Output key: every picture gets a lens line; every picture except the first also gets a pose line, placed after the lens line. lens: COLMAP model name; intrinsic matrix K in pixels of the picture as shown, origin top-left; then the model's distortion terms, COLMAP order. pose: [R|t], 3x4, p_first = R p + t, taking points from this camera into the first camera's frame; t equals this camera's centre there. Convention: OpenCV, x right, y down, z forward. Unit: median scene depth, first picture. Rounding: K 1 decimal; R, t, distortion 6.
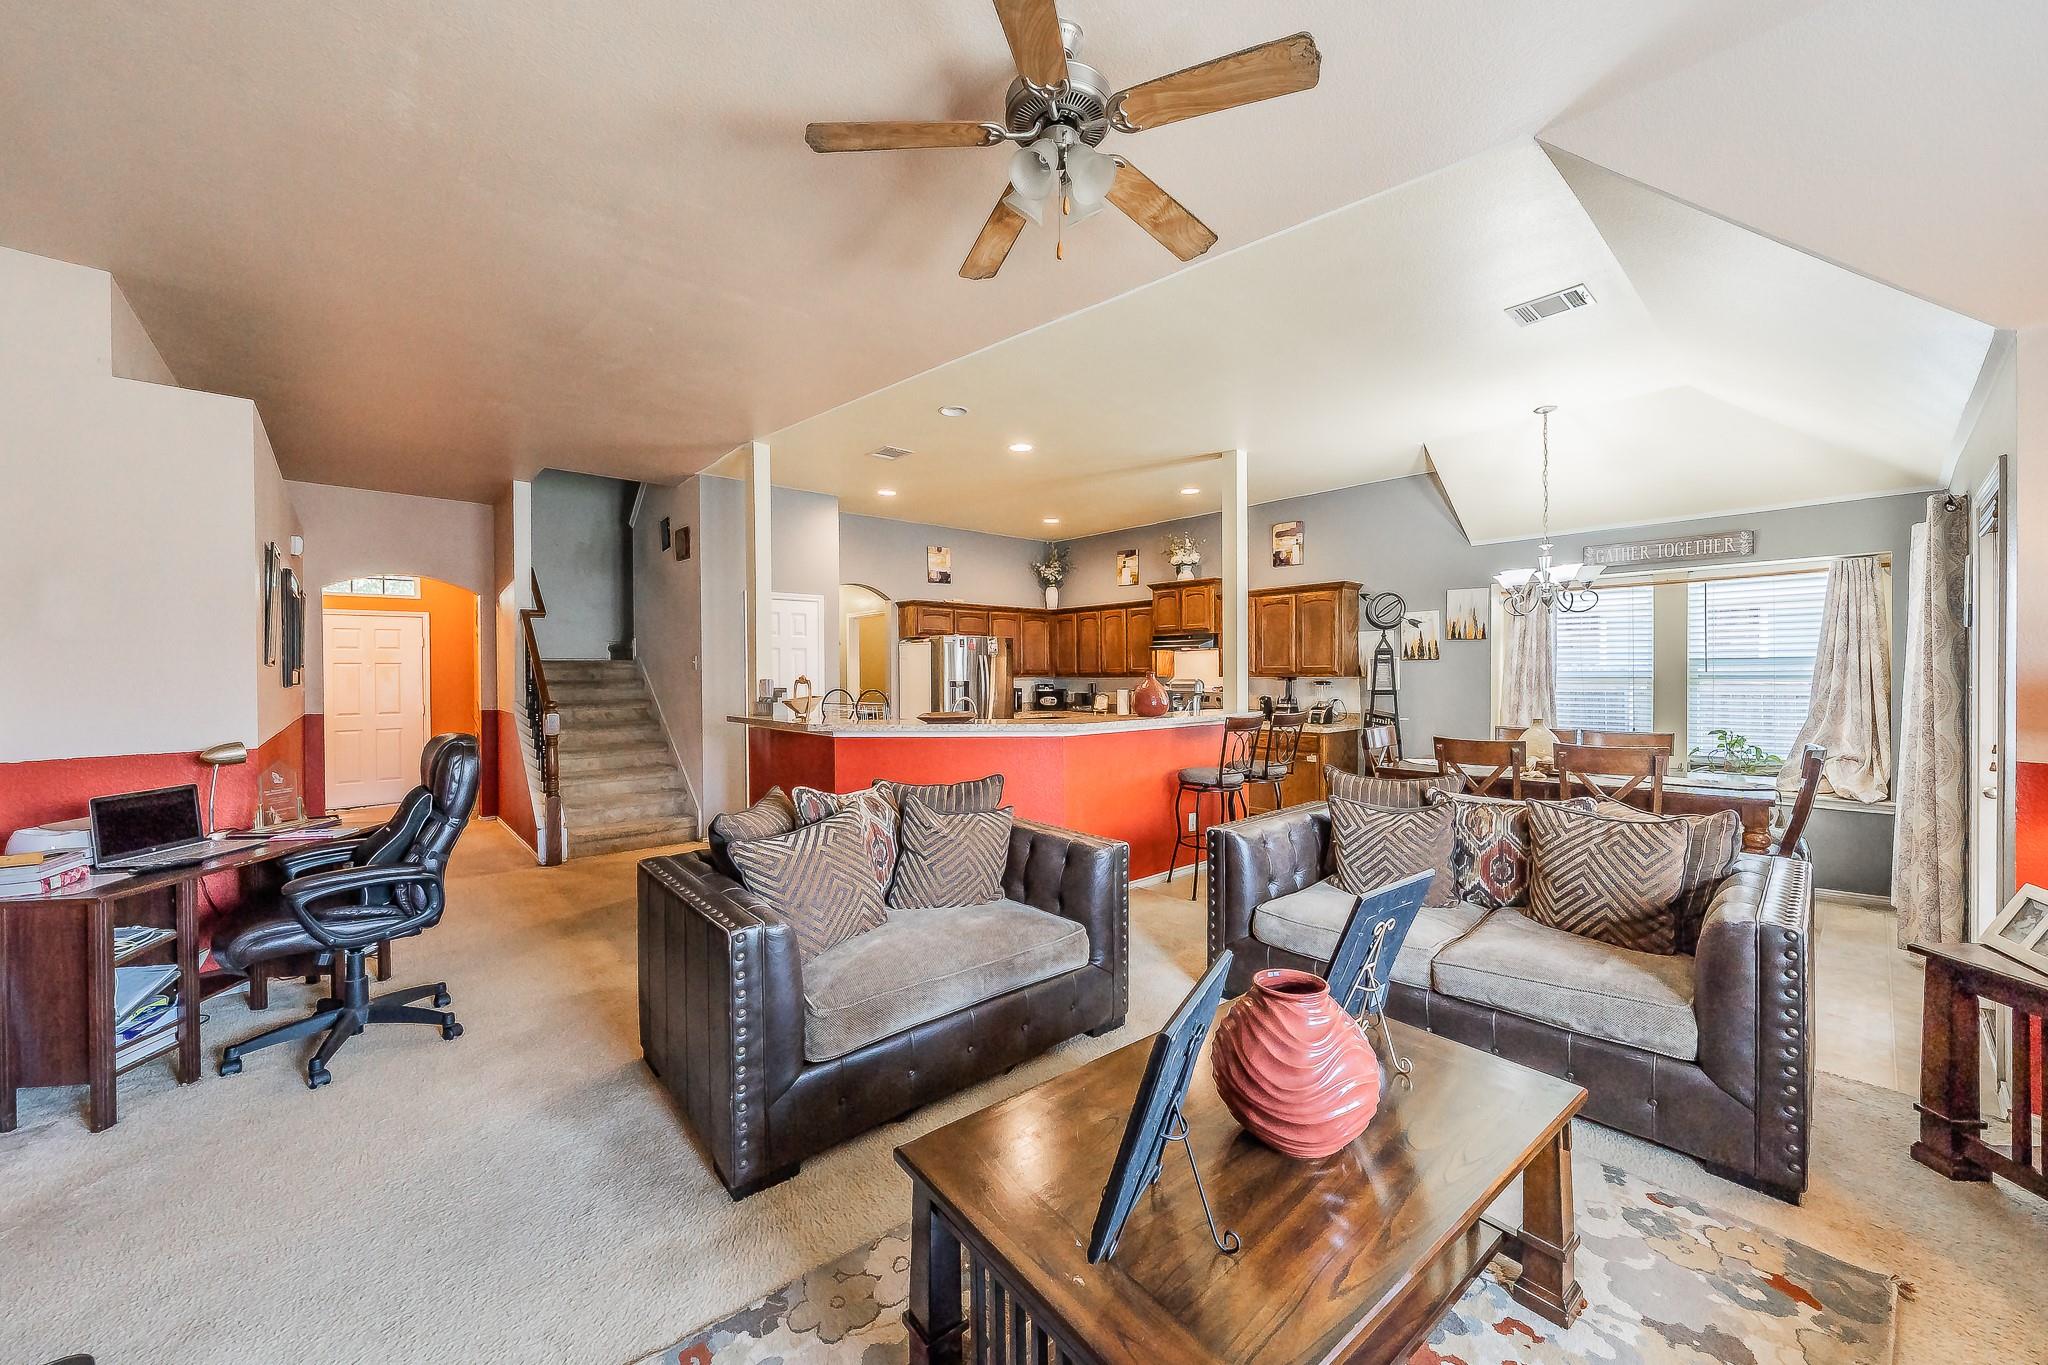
lens RADIAL K [[740.8, 0, 1063.5], [0, 740.8, 678.7], [0, 0, 1]] dist [-0.007362, 0.000218]
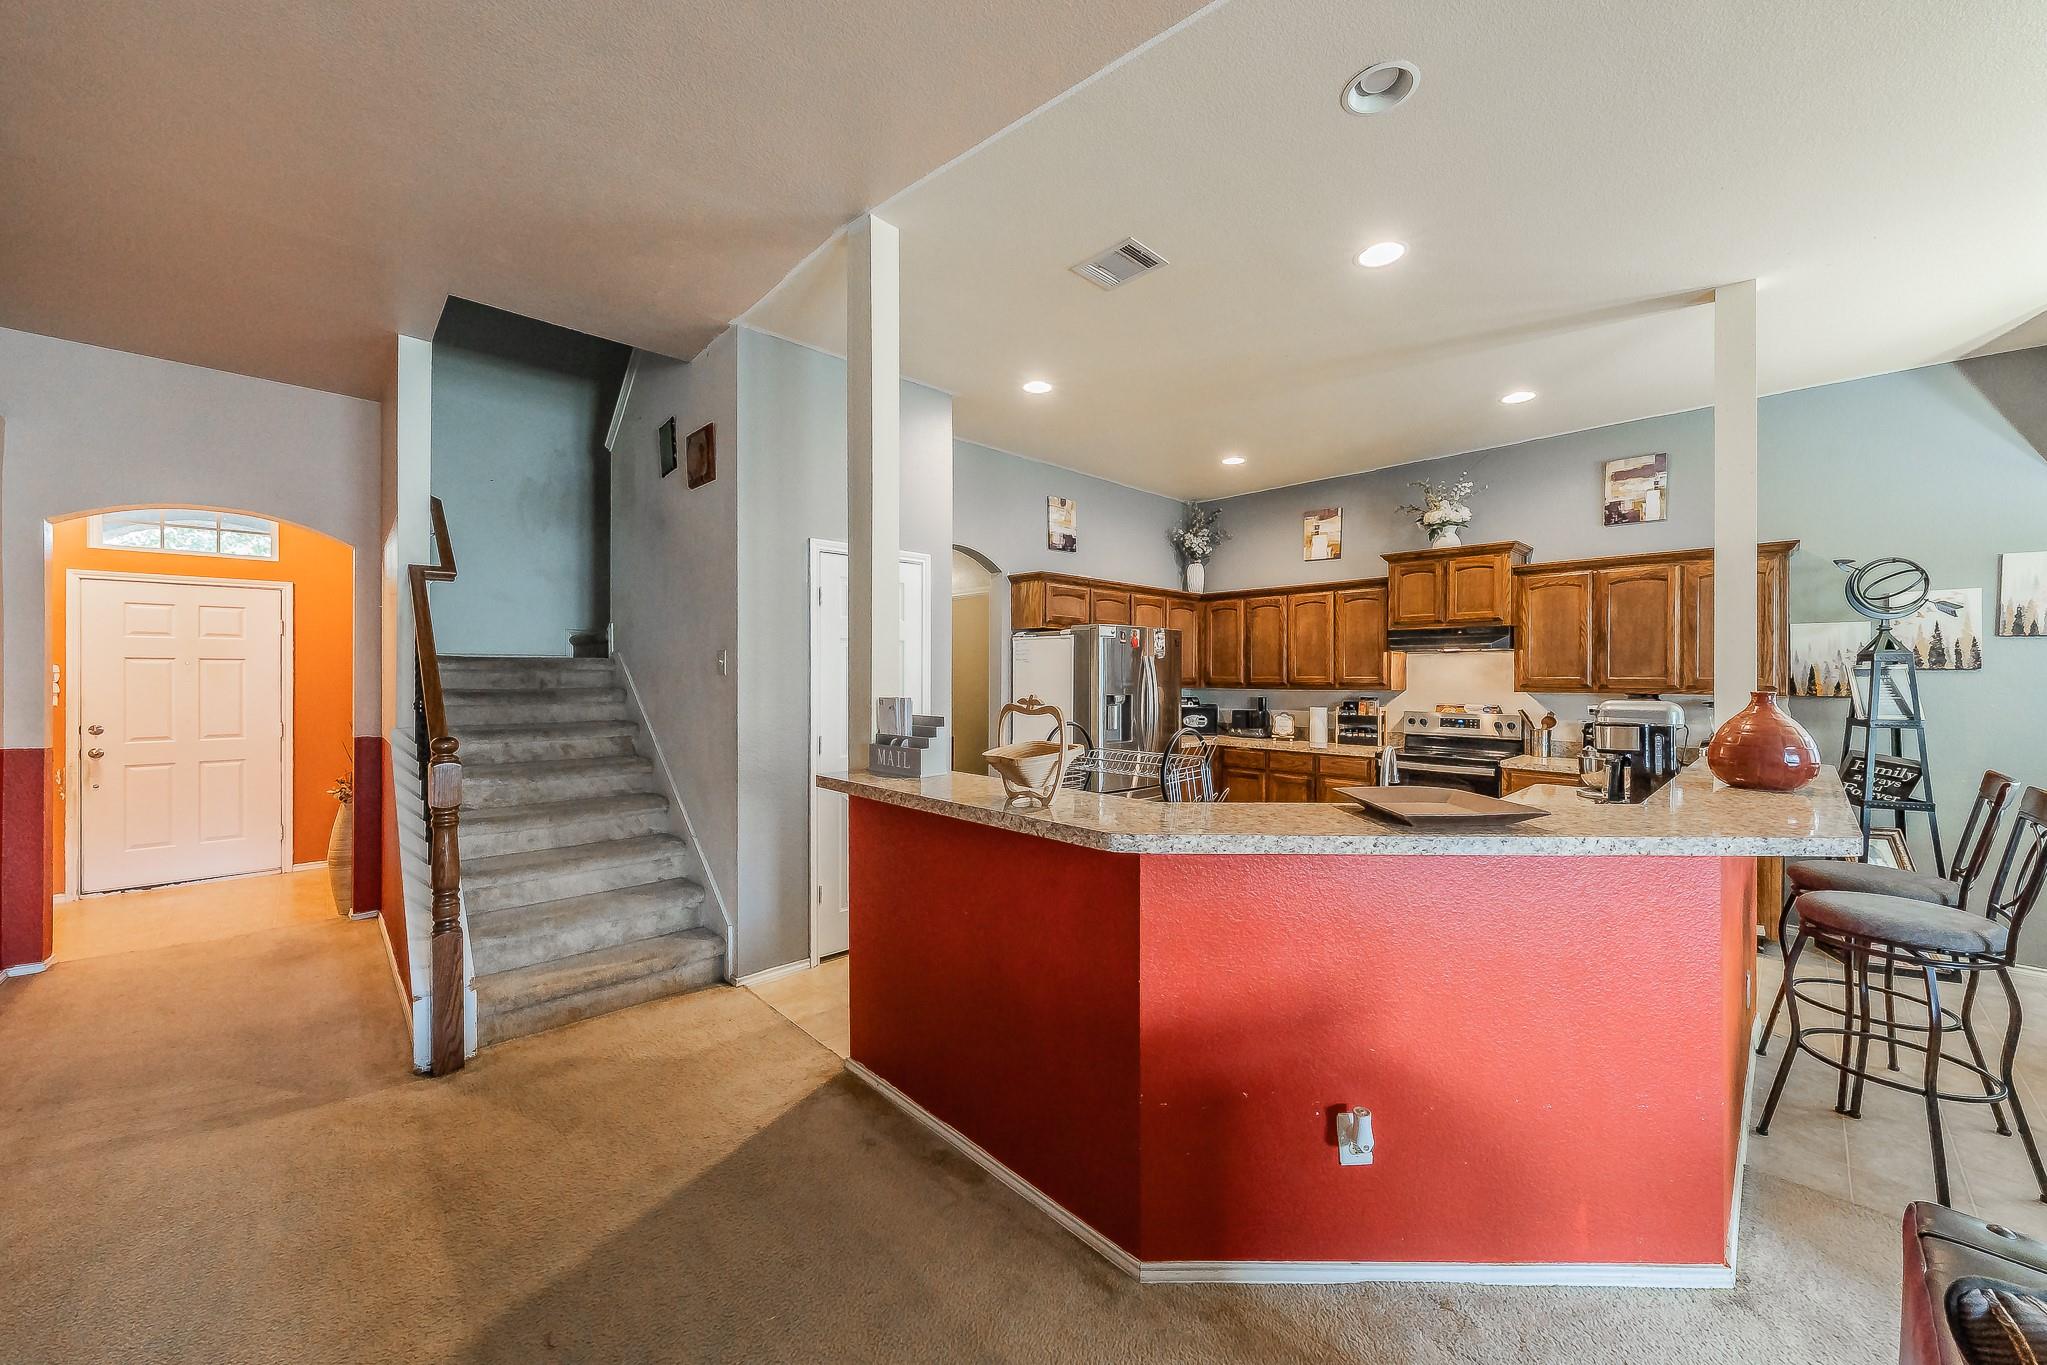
lens RADIAL K [[740.4, 0, 1058.0], [0, 740.4, 680.2], [0, 0, 1]] dist [-0.007362, 0.000218]
pose [[0.999585, 0.008908, 0.027390, -0.220146], [-0.008784, 0.999951, -0.004638, -0.006684], [-0.027430, 0.004396, 0.999614, 0.365689]]
